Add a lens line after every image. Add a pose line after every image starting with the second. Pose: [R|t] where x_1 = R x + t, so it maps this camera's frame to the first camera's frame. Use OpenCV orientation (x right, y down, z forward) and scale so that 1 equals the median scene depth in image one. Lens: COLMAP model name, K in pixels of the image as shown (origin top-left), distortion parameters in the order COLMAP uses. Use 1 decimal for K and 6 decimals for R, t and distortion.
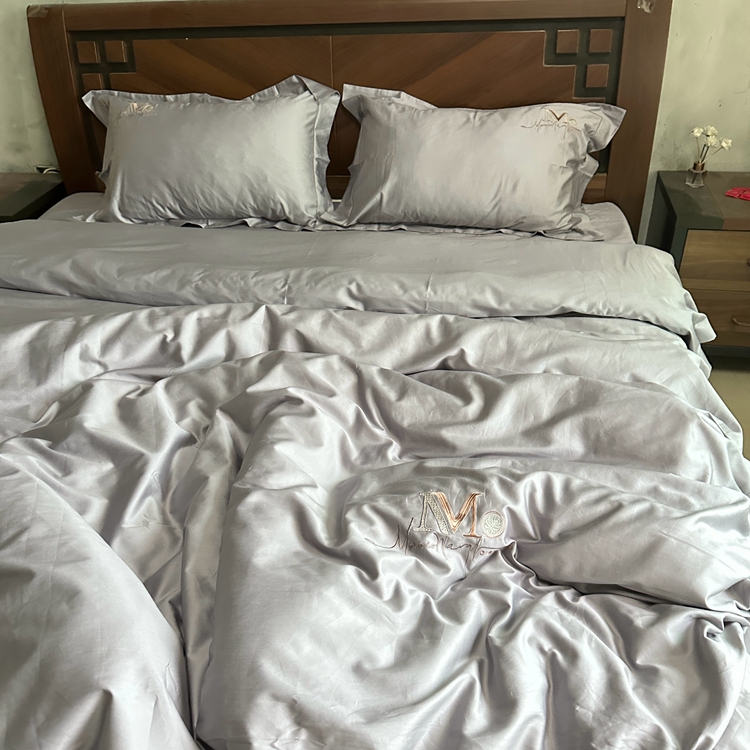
lens RADIAL K [[696.2, 0, 382.1], [0, 696.2, 372.0], [0, 0, 1]] dist [0.134751, -0.250716]
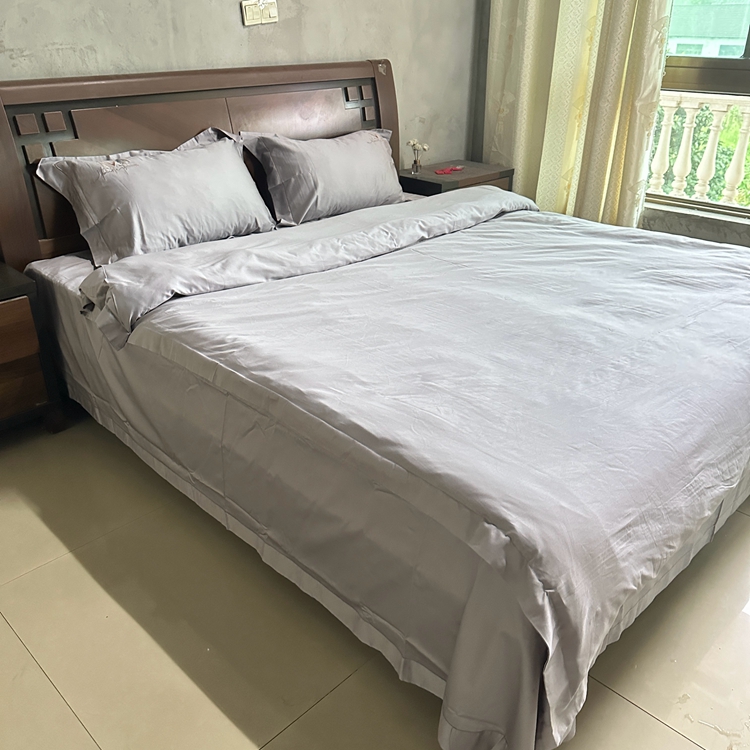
lens RADIAL K [[703.6, 0, 375.3], [0, 703.6, 374.7], [0, 0, 1]] dist [0.079682, -0.122580]
pose [[0.603803, -0.320834, 0.729718, -1.056355], [0.426270, 0.903500, 0.044524, 0.056522], [-0.673584, 0.284173, 0.682298, 0.049208]]
